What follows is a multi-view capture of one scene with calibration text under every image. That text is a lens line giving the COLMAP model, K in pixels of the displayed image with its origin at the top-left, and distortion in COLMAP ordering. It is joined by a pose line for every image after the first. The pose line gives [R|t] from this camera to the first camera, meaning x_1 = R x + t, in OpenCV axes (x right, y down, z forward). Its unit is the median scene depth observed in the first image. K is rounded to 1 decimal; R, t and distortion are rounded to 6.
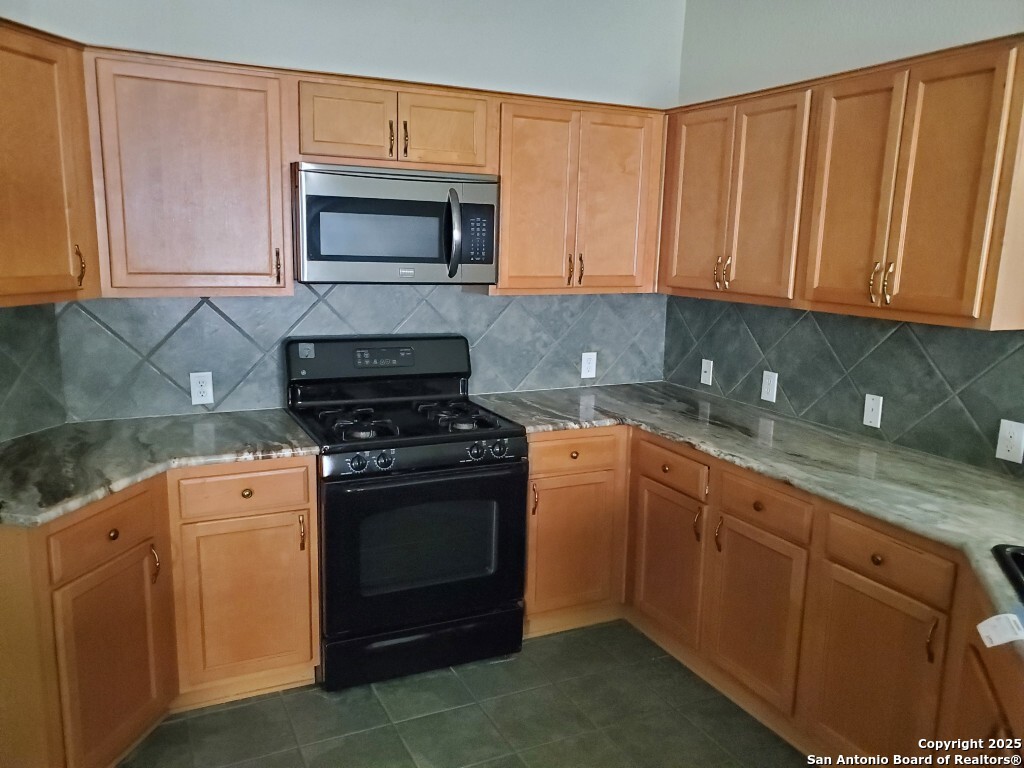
lens RADIAL K [[785.4, 0, 512.0], [0, 785.4, 384.0], [0, 0, 1]] dist [0.002208, -0.002219]
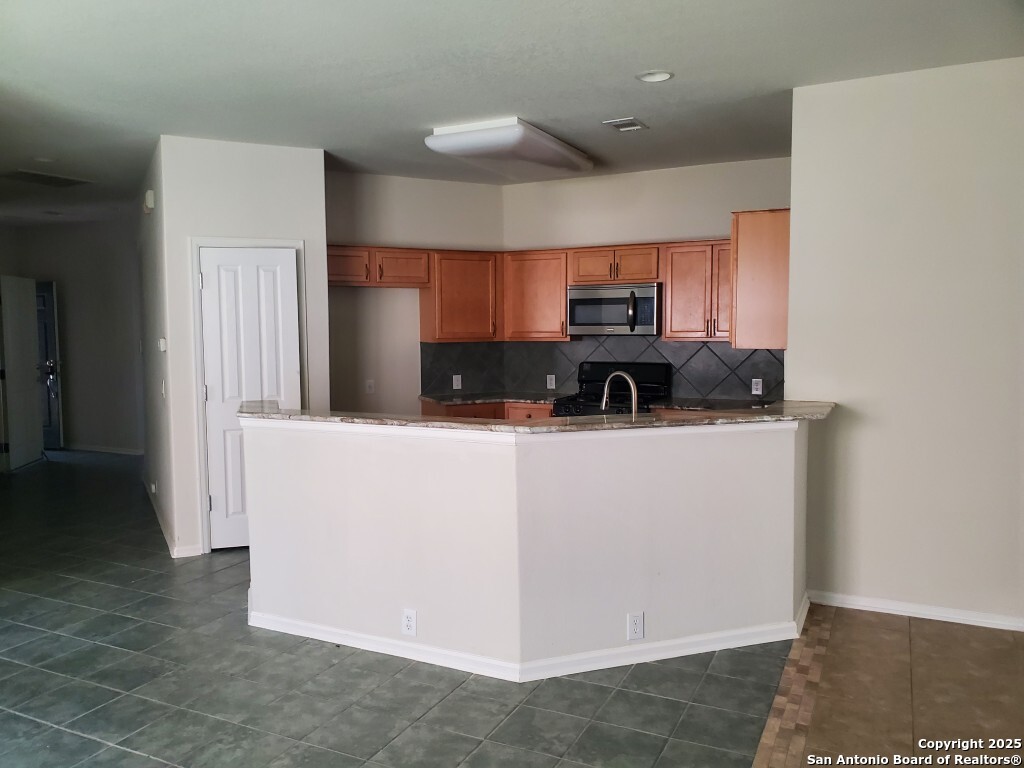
lens RADIAL K [[785.4, 0, 512.0], [0, 785.4, 384.0], [0, 0, 1]] dist [0.002208, -0.002219]
pose [[0.605357, 0.026775, -0.795503, 1.436058], [-0.119675, 0.991134, -0.057710, 0.165348], [0.786906, 0.130137, 0.603195, -0.514222]]
